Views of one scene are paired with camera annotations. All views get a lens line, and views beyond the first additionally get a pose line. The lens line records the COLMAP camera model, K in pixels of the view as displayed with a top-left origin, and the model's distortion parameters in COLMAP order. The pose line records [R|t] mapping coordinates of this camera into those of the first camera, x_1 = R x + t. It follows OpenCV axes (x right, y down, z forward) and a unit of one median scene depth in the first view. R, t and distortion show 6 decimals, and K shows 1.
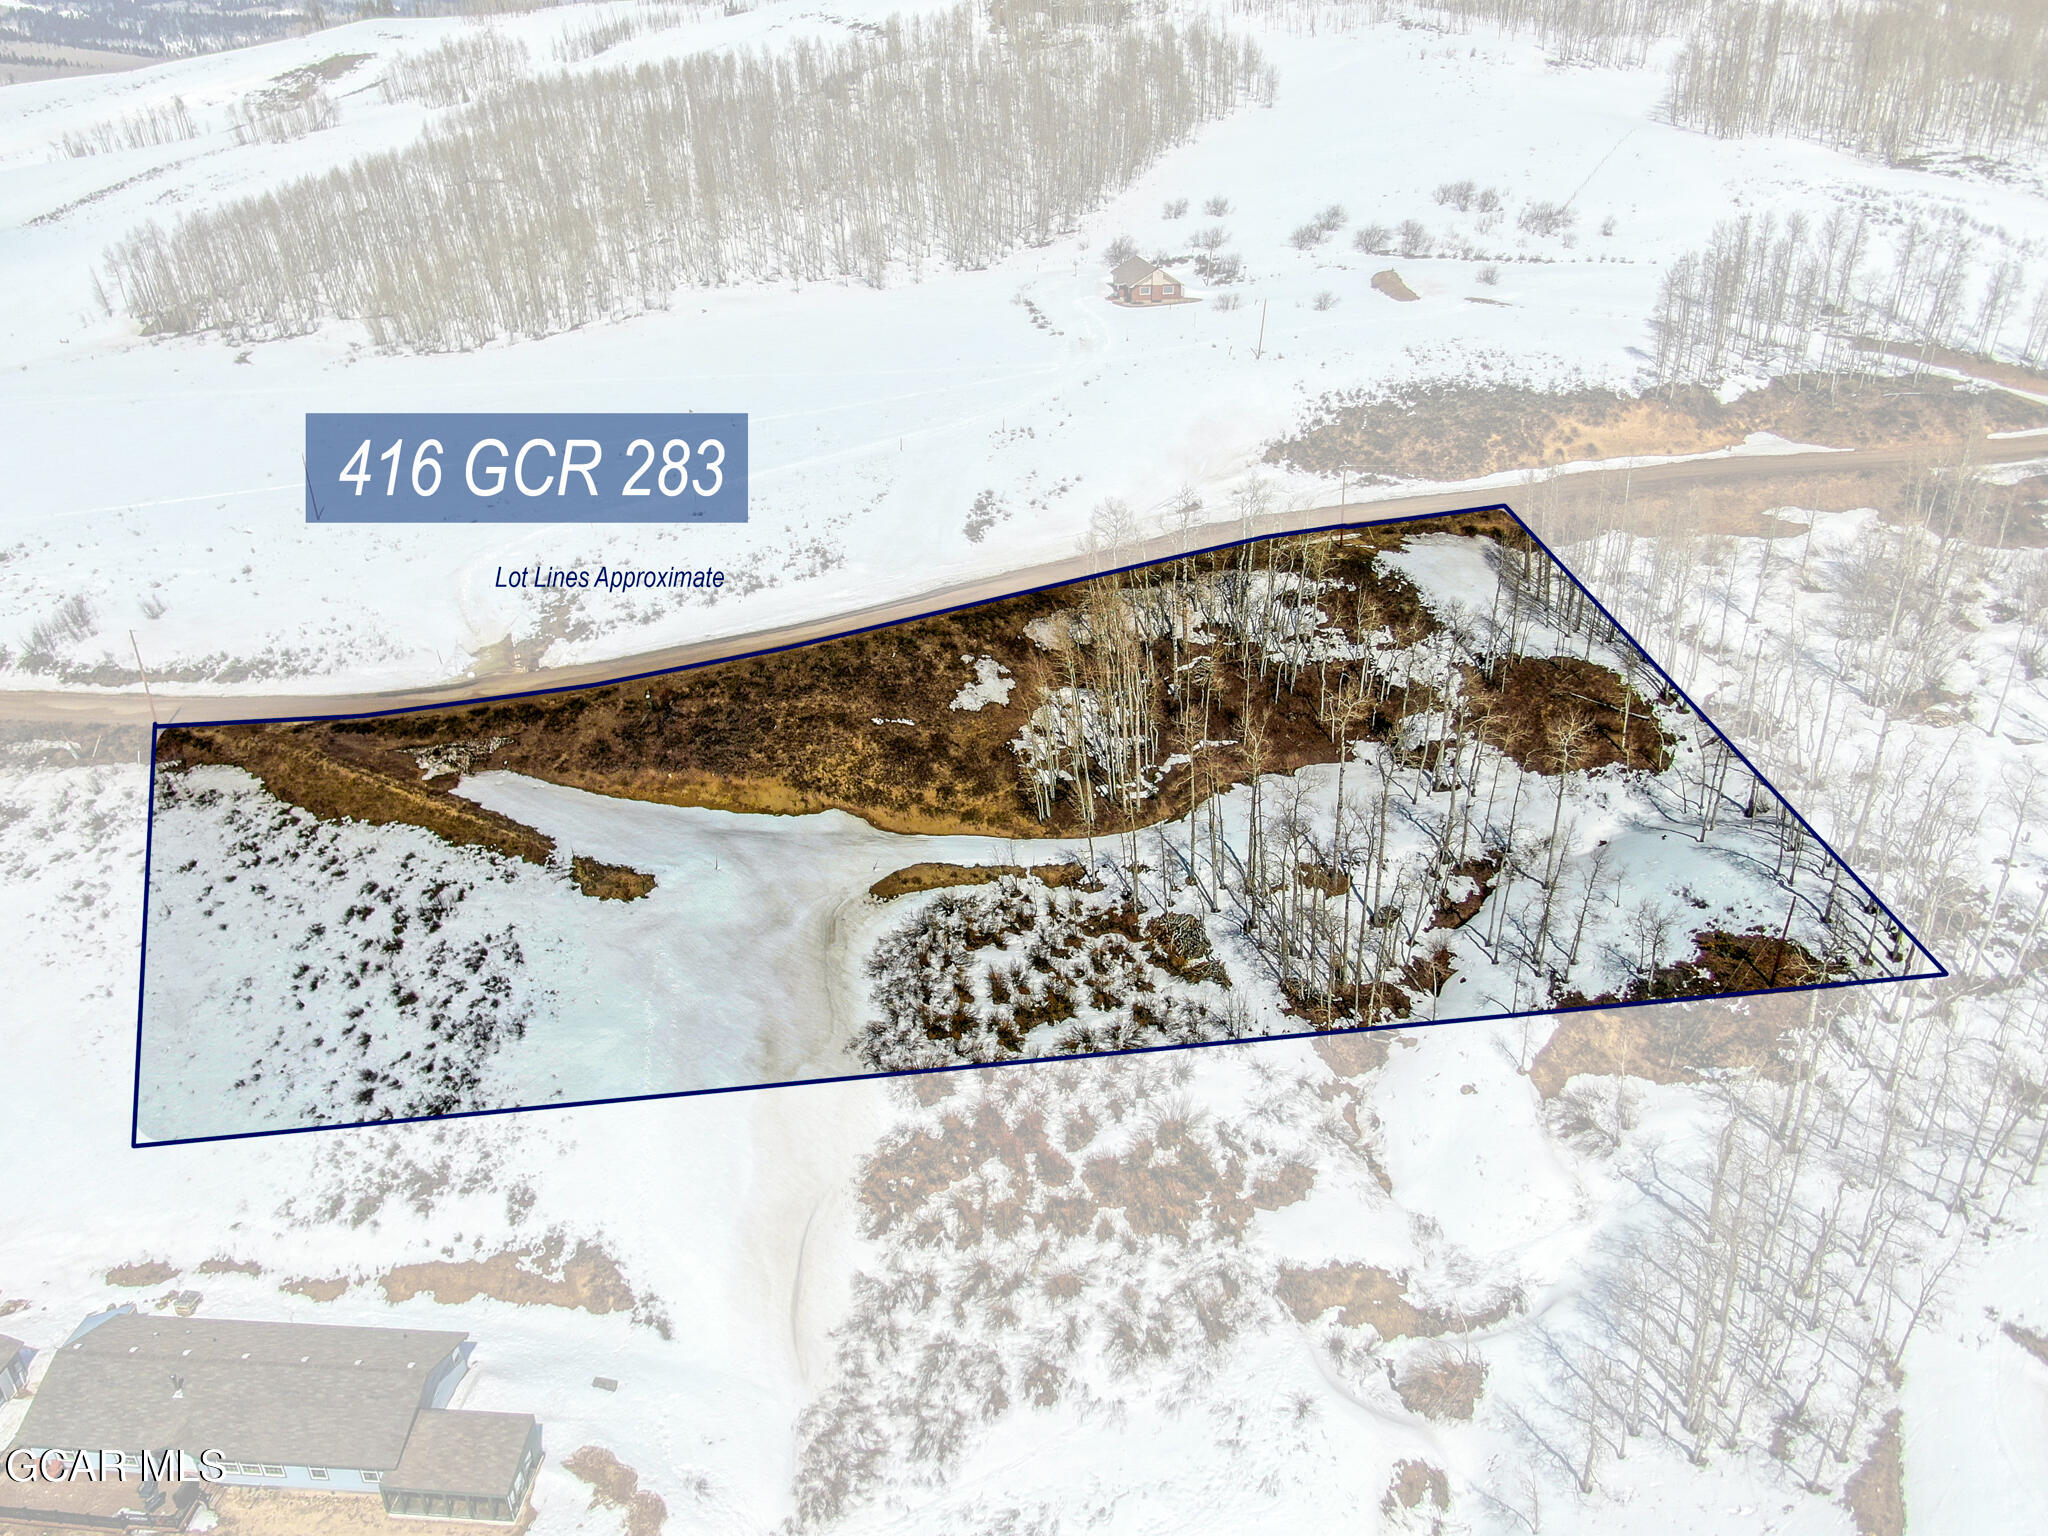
lens RADIAL K [[1486.6, 0, 1017.3], [0, 1486.6, 774.4], [0, 0, 1]] dist [-0.017522, 0.039654]
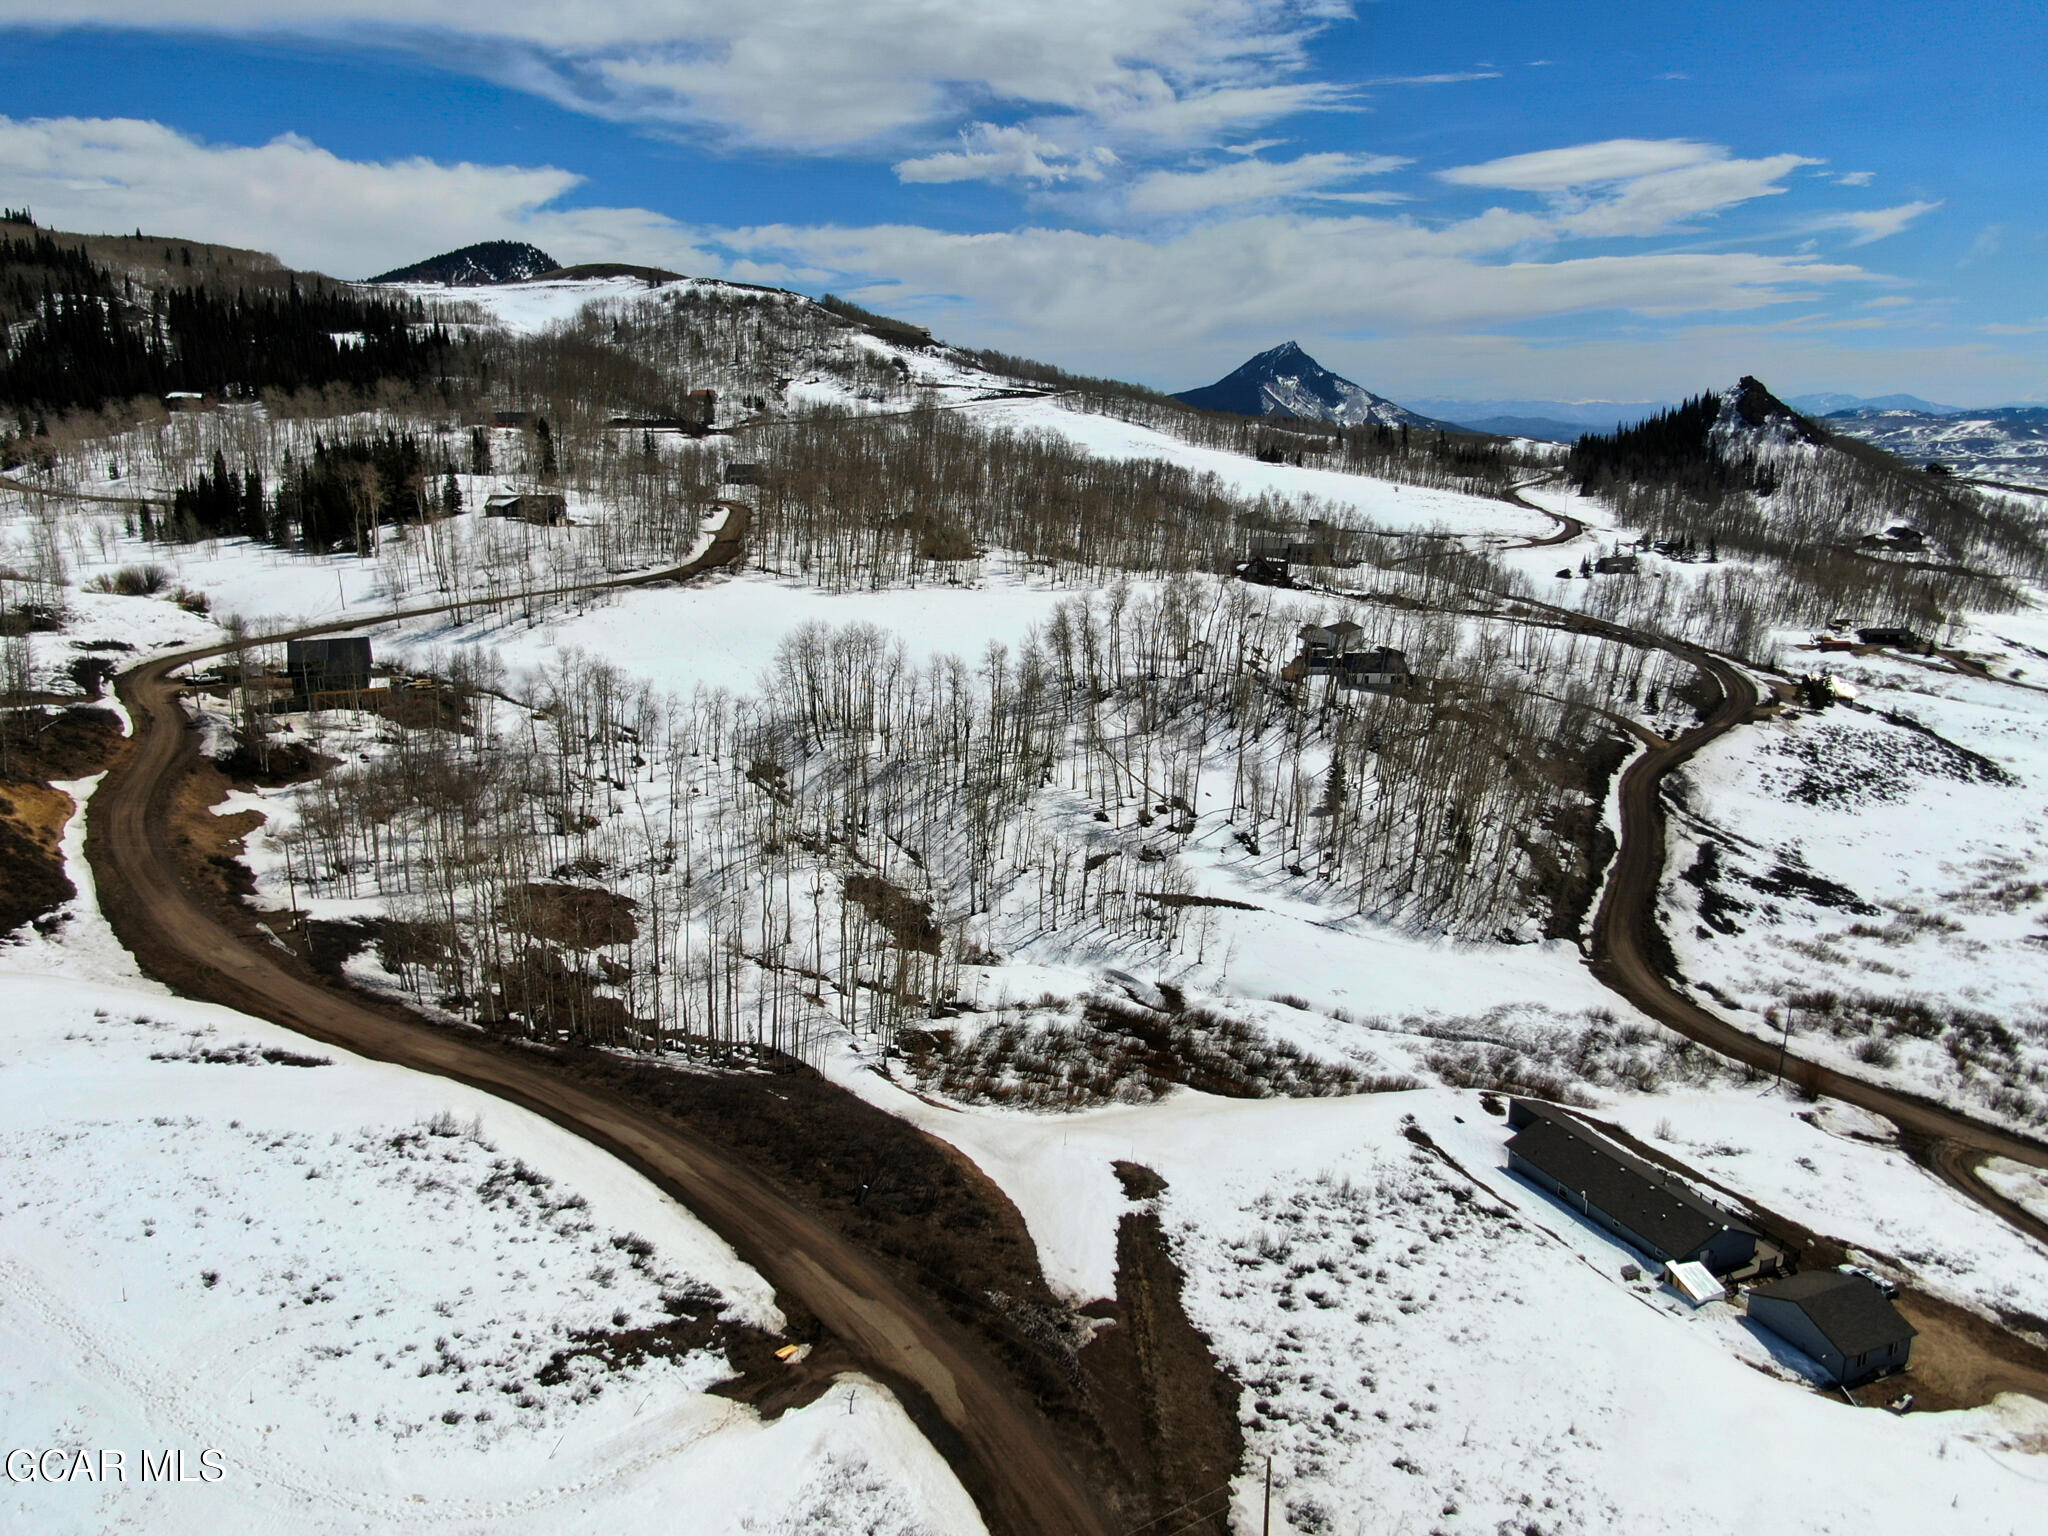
lens RADIAL K [[1486.6, 0, 1017.3], [0, 1486.6, 774.4], [0, 0, 1]] dist [-0.017522, 0.039654]
pose [[-0.445075, -0.196532, 0.873661, -1.038835], [0.399375, 0.829656, 0.390089, -0.567298], [-0.801504, 0.522537, -0.290769, 1.191843]]
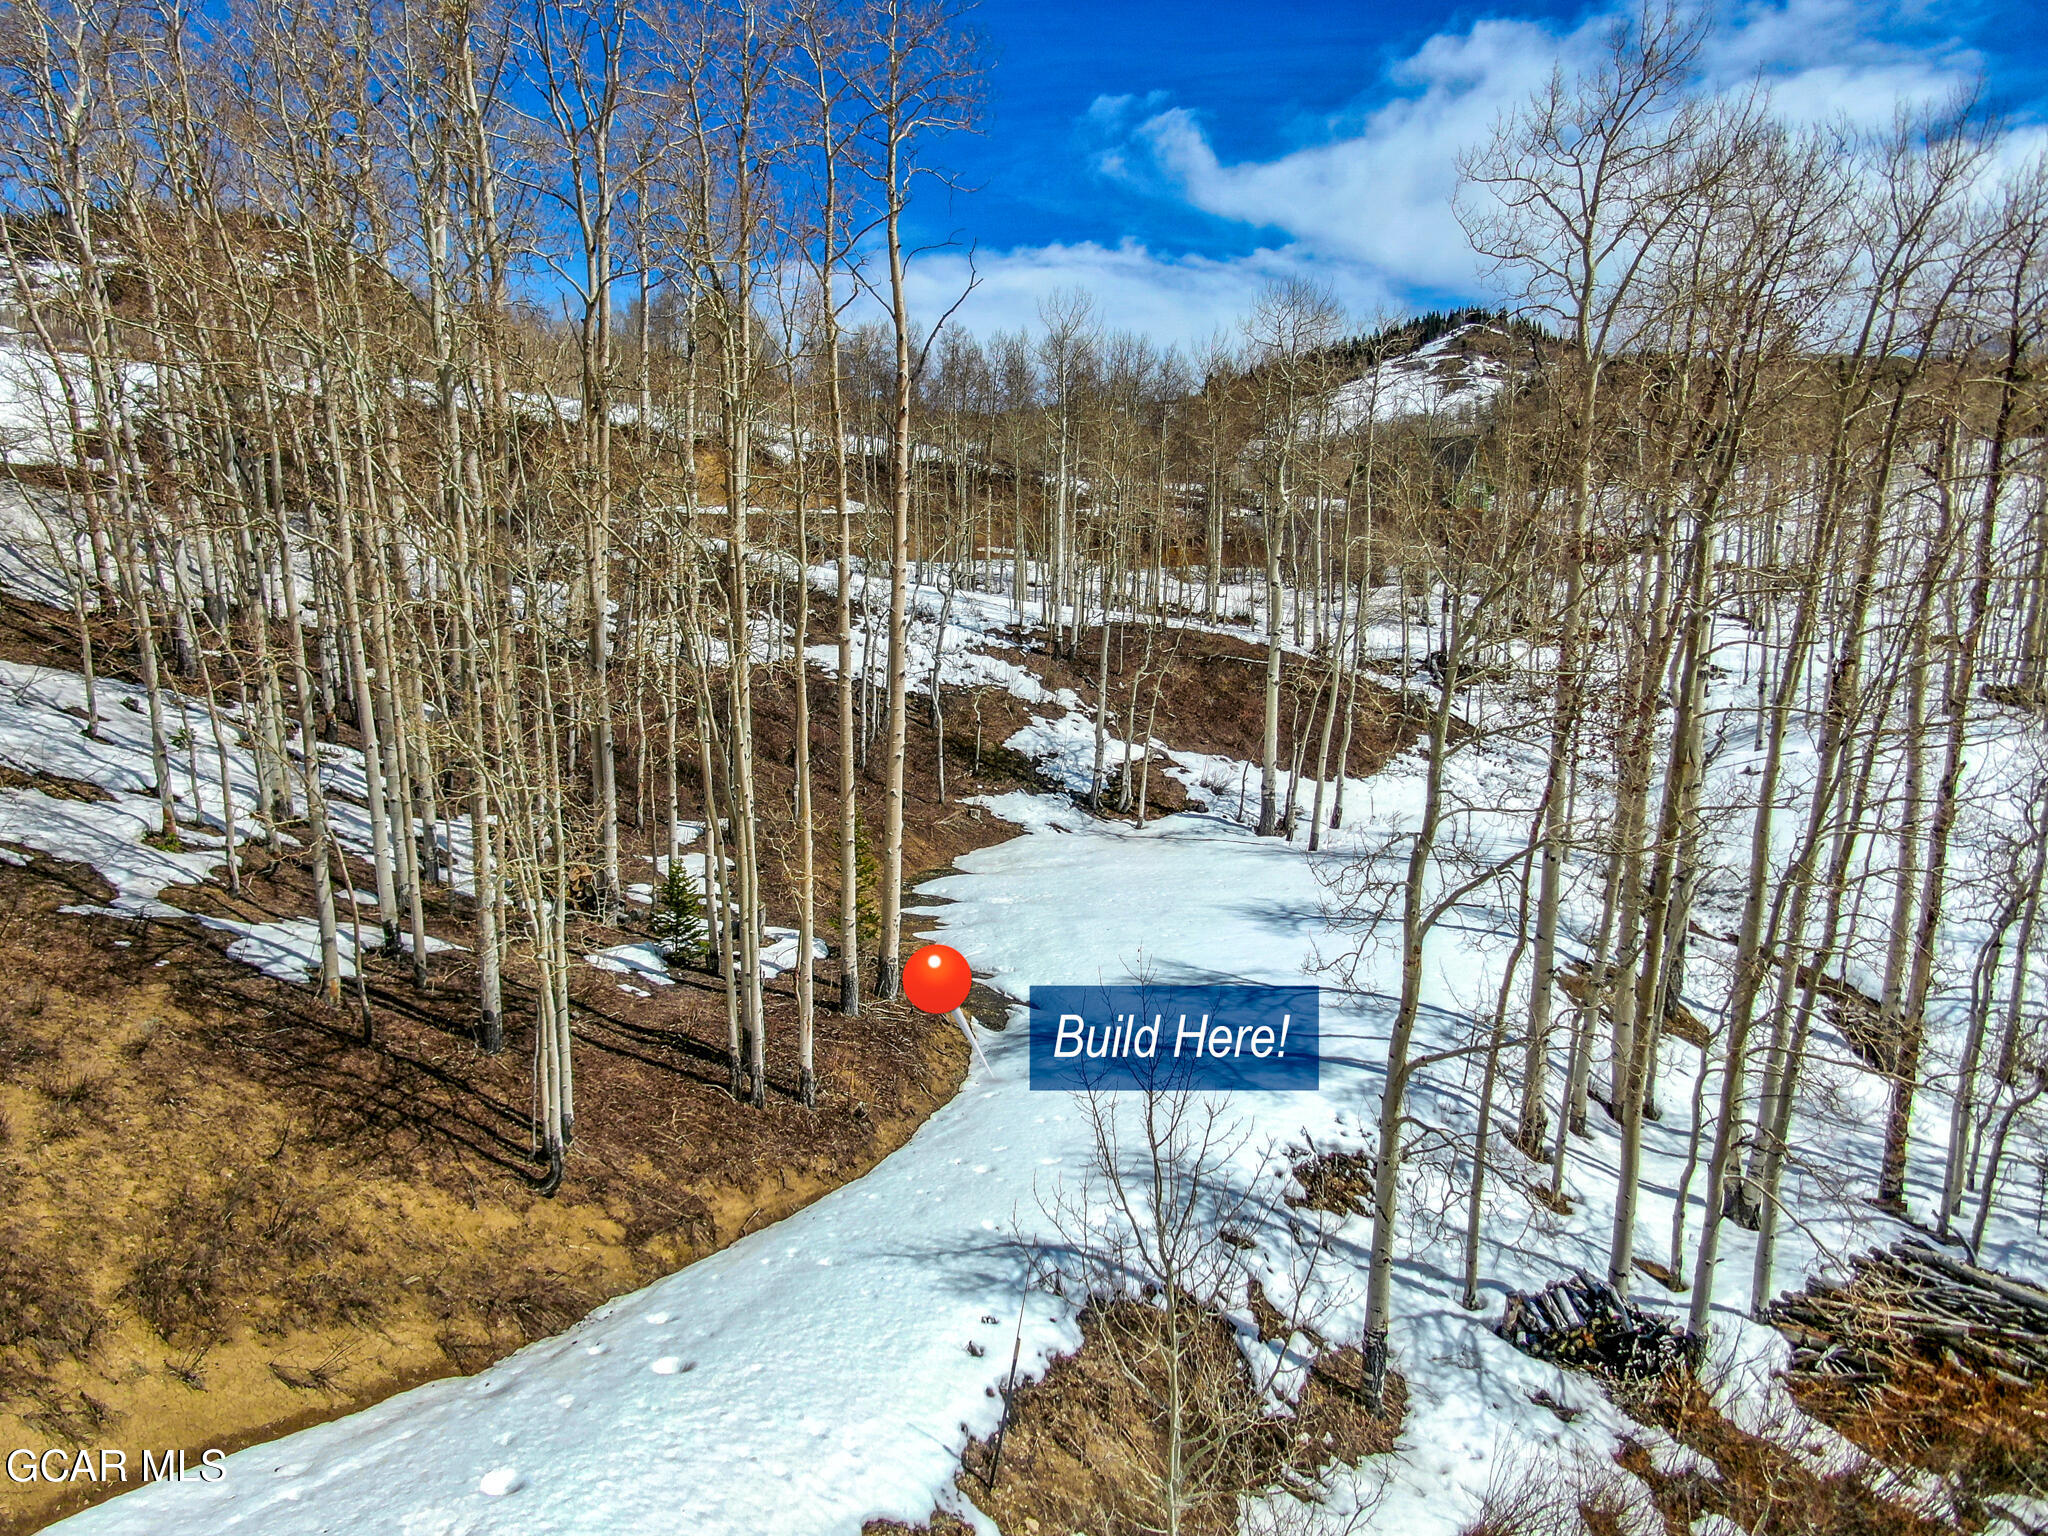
lens RADIAL K [[1471.7, 0, 1022.9], [0, 1471.7, 763.3], [0, 0, 1]] dist [0.004210, 0.007634]
pose [[0.534682, -0.054839, 0.843272, -0.073728], [0.346158, 0.924543, -0.159360, 0.036792], [-0.770902, 0.377112, 0.513319, 0.978290]]
